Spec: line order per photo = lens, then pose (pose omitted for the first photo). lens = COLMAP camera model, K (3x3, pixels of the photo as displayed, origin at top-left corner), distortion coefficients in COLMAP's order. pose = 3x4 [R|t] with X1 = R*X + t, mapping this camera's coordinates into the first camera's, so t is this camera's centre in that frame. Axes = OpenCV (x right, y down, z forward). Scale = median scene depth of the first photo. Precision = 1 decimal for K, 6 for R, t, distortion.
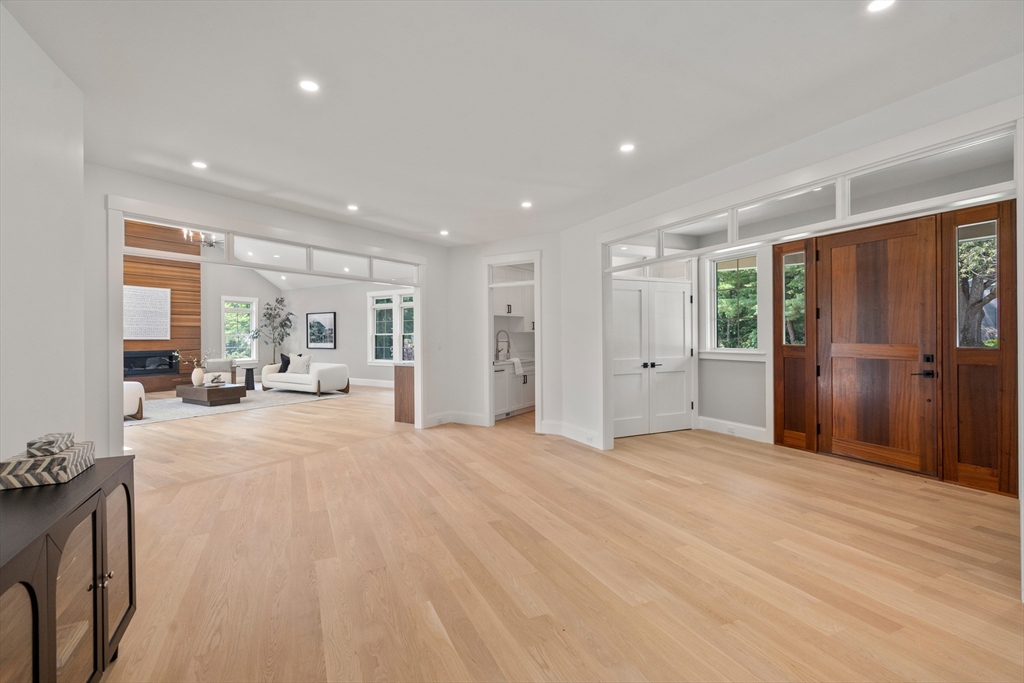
lens RADIAL K [[467.2, 0, 507.8], [0, 467.2, 339.2], [0, 0, 1]] dist [0.010718, -0.000189]
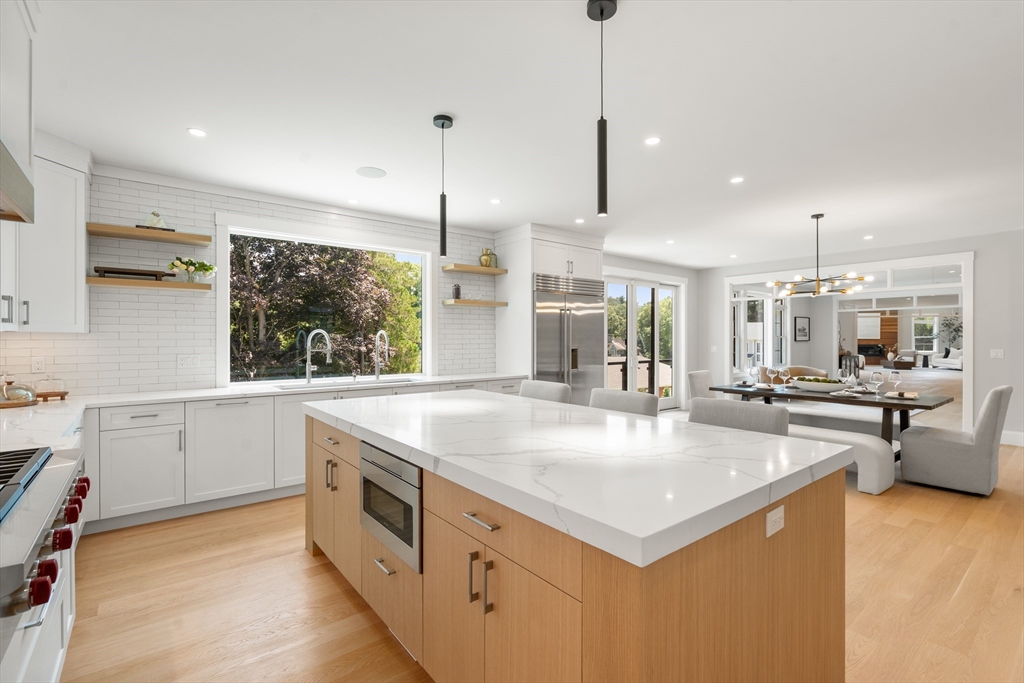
lens RADIAL K [[467.2, 0, 508.1], [0, 467.2, 340.2], [0, 0, 1]] dist [0.010718, -0.000189]
pose [[0.243710, 0.009213, -0.969805, 0.818887], [-0.005837, 0.999951, 0.008032, -0.000858], [0.969831, 0.003704, 0.243751, -1.002212]]
